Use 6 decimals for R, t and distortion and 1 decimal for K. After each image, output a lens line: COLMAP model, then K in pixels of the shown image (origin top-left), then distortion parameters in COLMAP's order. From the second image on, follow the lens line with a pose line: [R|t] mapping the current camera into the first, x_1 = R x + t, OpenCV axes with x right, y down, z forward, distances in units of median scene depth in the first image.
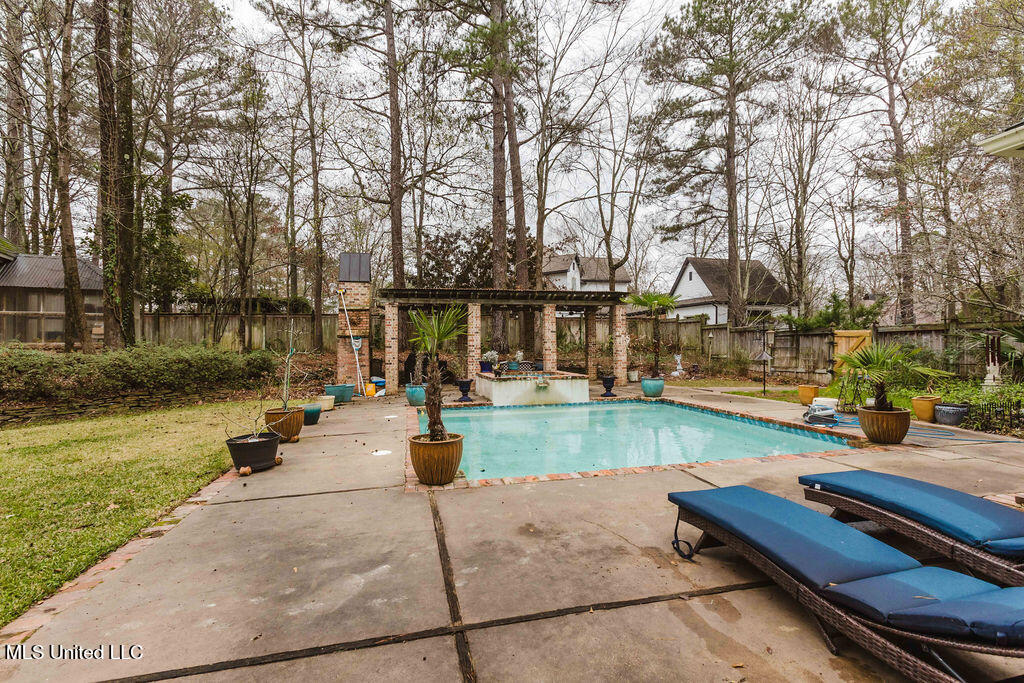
lens RADIAL K [[456.6, 0, 515.3], [0, 456.6, 336.0], [0, 0, 1]] dist [0.002347, 0.003251]
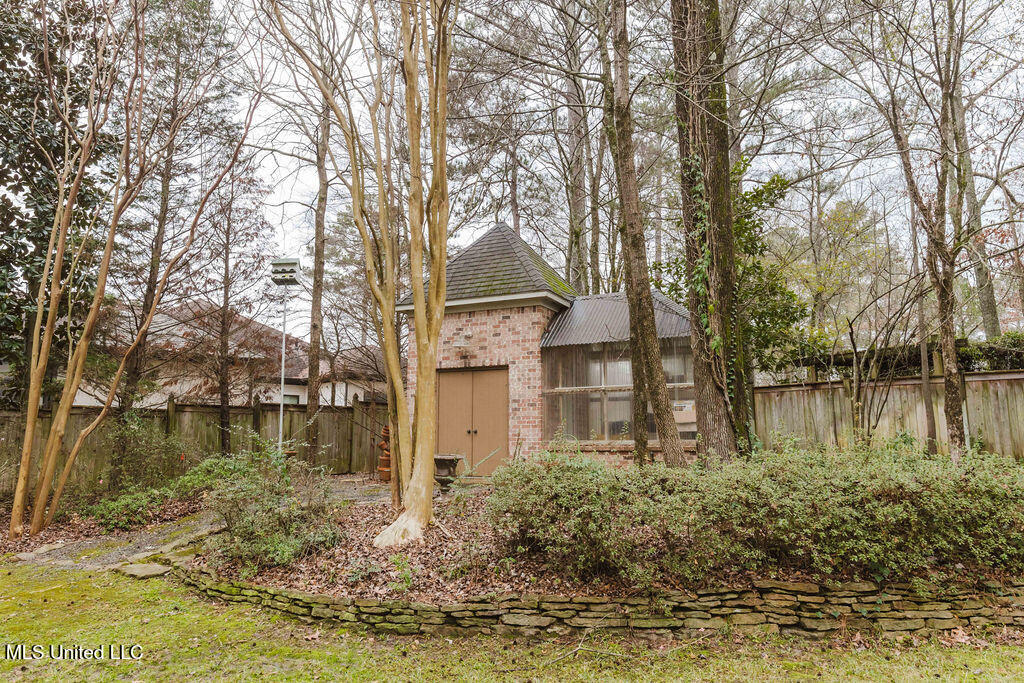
lens RADIAL K [[668.2, 0, 513.0], [0, 668.2, 340.1], [0, 0, 1]] dist [0.001282, 0.001583]
pose [[0.582282, -0.124567, -0.803387, -0.465518], [0.012106, 0.989411, -0.144636, 0.010363], [0.812897, 0.074493, 0.577624, 0.467959]]
